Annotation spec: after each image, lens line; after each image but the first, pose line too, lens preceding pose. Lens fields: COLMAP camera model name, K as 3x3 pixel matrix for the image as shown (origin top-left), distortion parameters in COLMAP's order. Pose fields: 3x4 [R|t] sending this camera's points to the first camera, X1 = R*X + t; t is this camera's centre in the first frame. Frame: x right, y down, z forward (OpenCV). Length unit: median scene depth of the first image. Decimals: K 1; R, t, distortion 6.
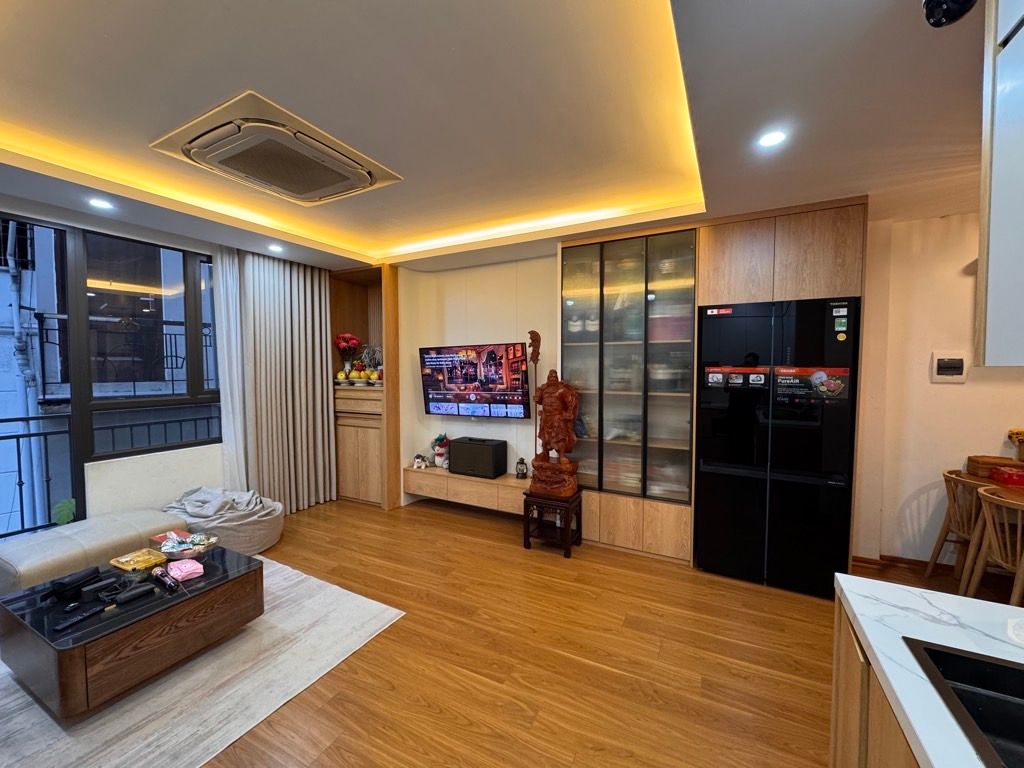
lens RADIAL K [[408.5, 0, 511.3], [0, 408.5, 382.5], [0, 0, 1]] dist [-0.003630, 0.000965]
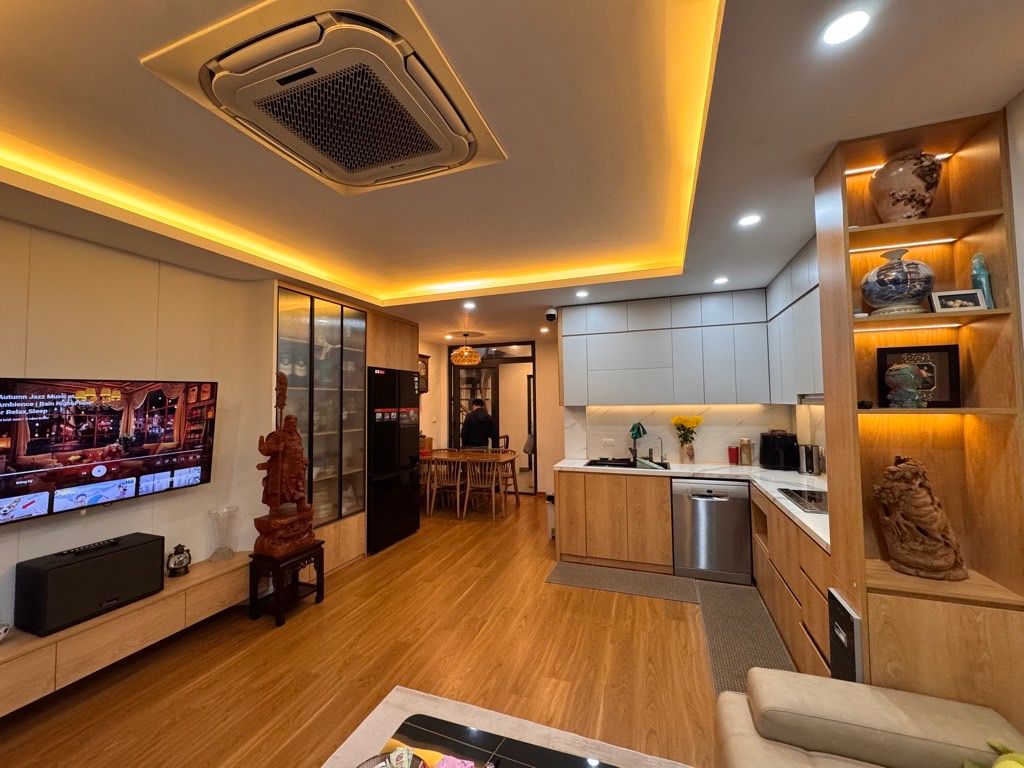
lens RADIAL K [[408.5, 0, 511.7], [0, 408.5, 383.1], [0, 0, 1]] dist [-0.003630, 0.000965]
pose [[-0.141442, 0.043692, 0.988982, -0.884854], [0.050377, 0.998049, -0.036888, -0.043305], [-0.988664, 0.044604, -0.143367, 0.614518]]
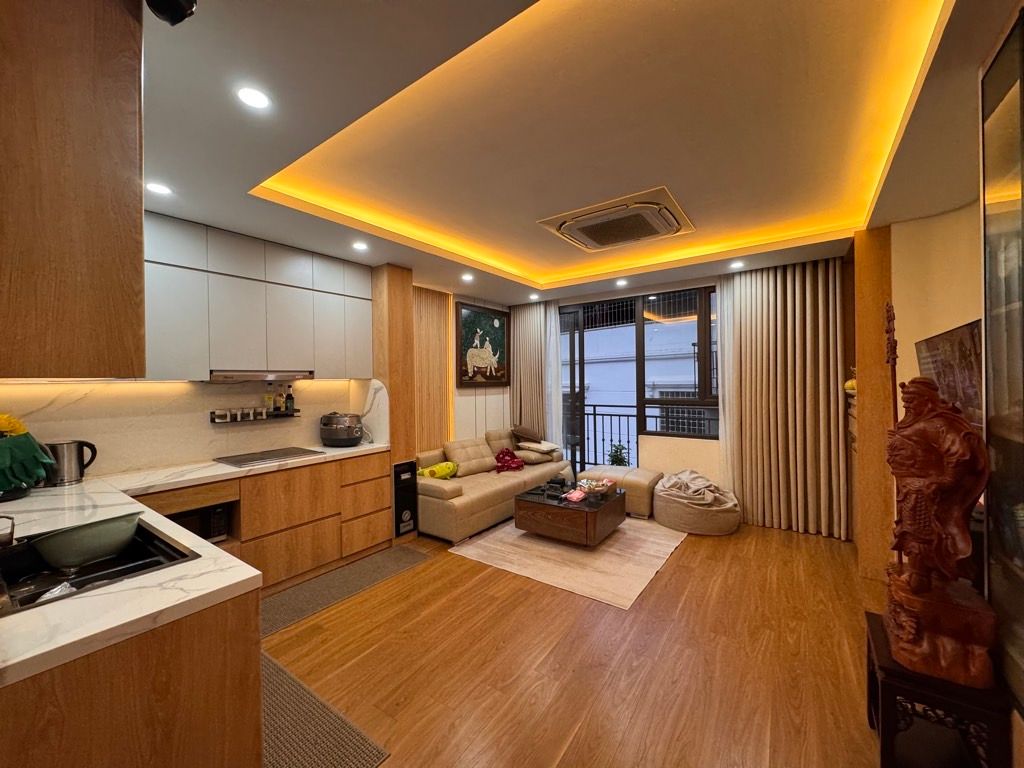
lens RADIAL K [[408.5, 0, 513.0], [0, 408.5, 384.0], [0, 0, 1]] dist [-0.003630, 0.000965]
pose [[-0.127555, 0.010416, -0.991777, 0.594451], [-0.025408, 0.999582, 0.013766, -0.019019], [0.991506, 0.026955, -0.127237, 0.598229]]
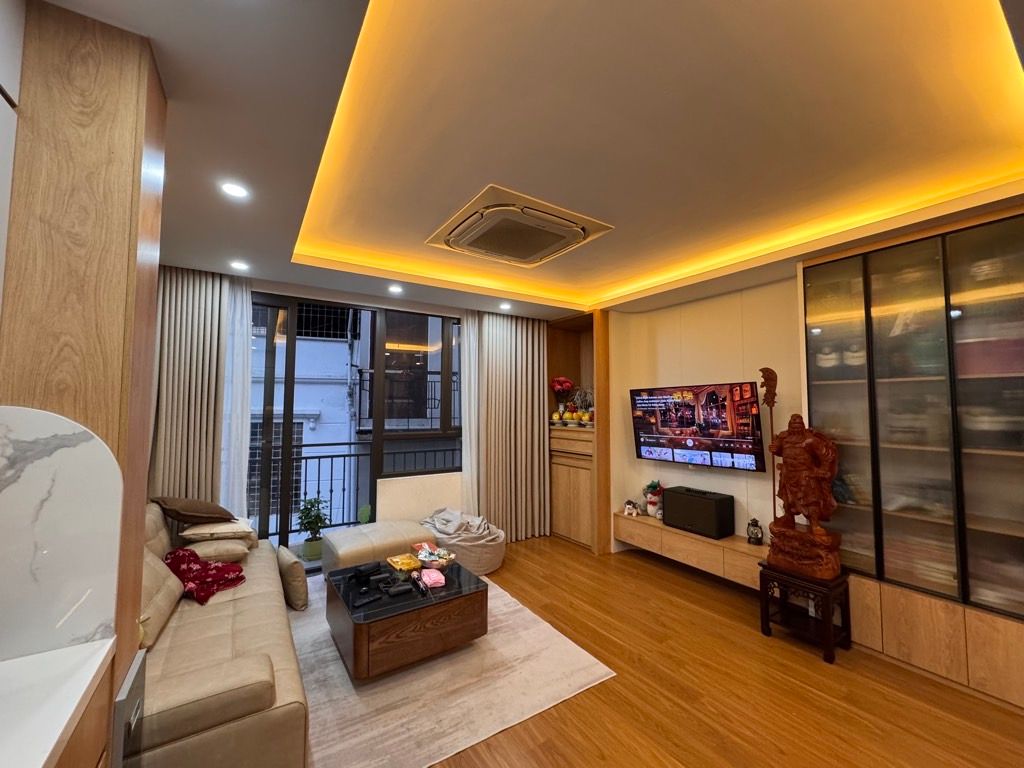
lens RADIAL K [[408.5, 0, 511.4], [0, 408.5, 382.4], [0, 0, 1]] dist [-0.003630, 0.000965]
pose [[0.876859, -0.022885, -0.480203, -0.004505], [-0.024682, 0.995406, -0.092508, -0.004744], [0.480114, 0.092969, 0.872266, 0.006702]]
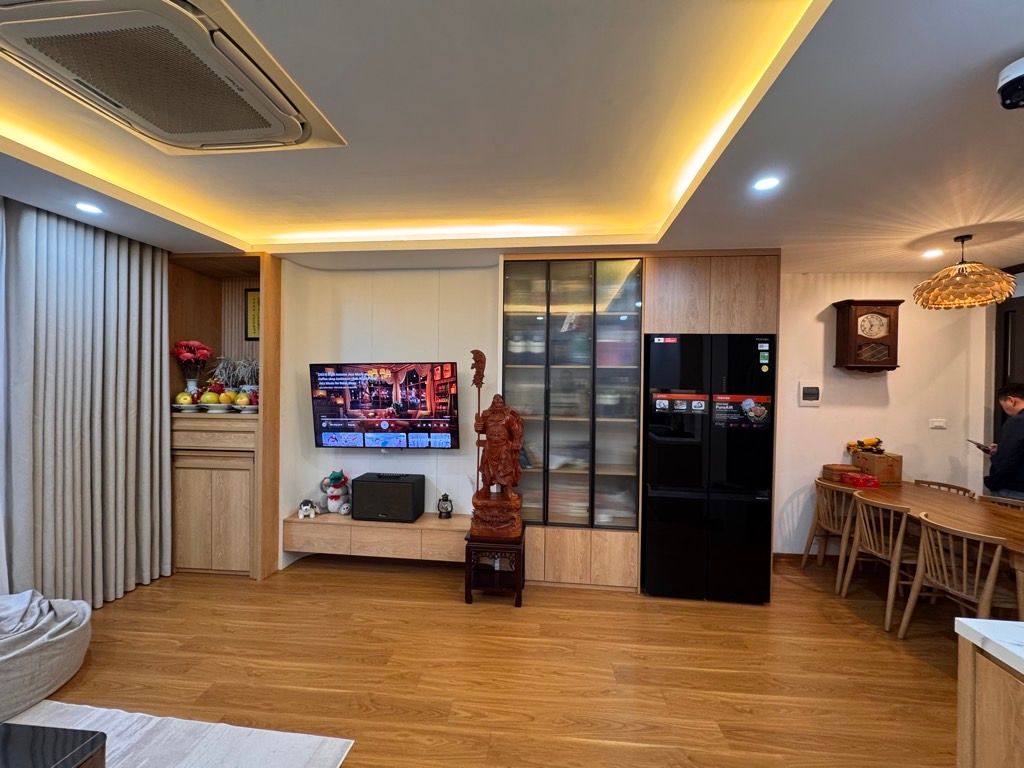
lens RADIAL K [[408.5, 0, 511.8], [0, 408.5, 382.7], [0, 0, 1]] dist [-0.003630, 0.000965]
pose [[0.927213, 0.011112, 0.374369, -0.200506], [0.001807, 0.999415, -0.034142, -0.025750], [-0.374529, 0.032333, 0.926651, 0.156678]]
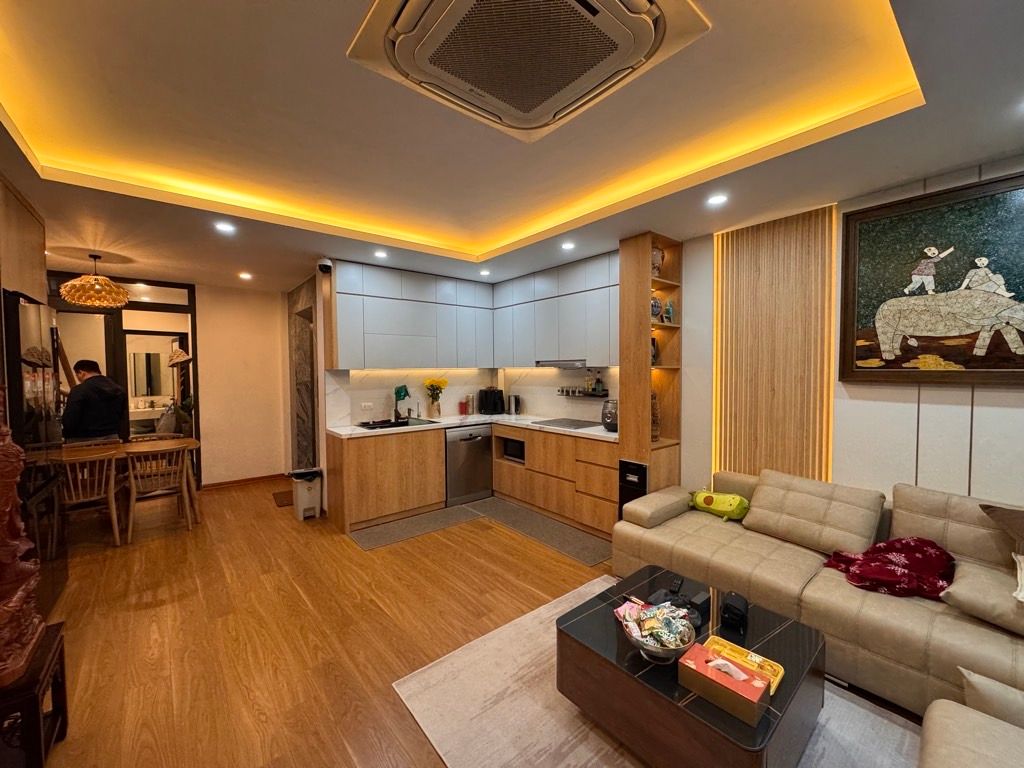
lens RADIAL K [[408.5, 0, 510.5], [0, 408.5, 382.3], [0, 0, 1]] dist [-0.003630, 0.000965]
pose [[-0.924490, -0.007290, 0.381136, -0.553816], [0.021242, 0.997278, 0.070602, -0.046386], [-0.380613, 0.073367, -0.921819, 1.154459]]
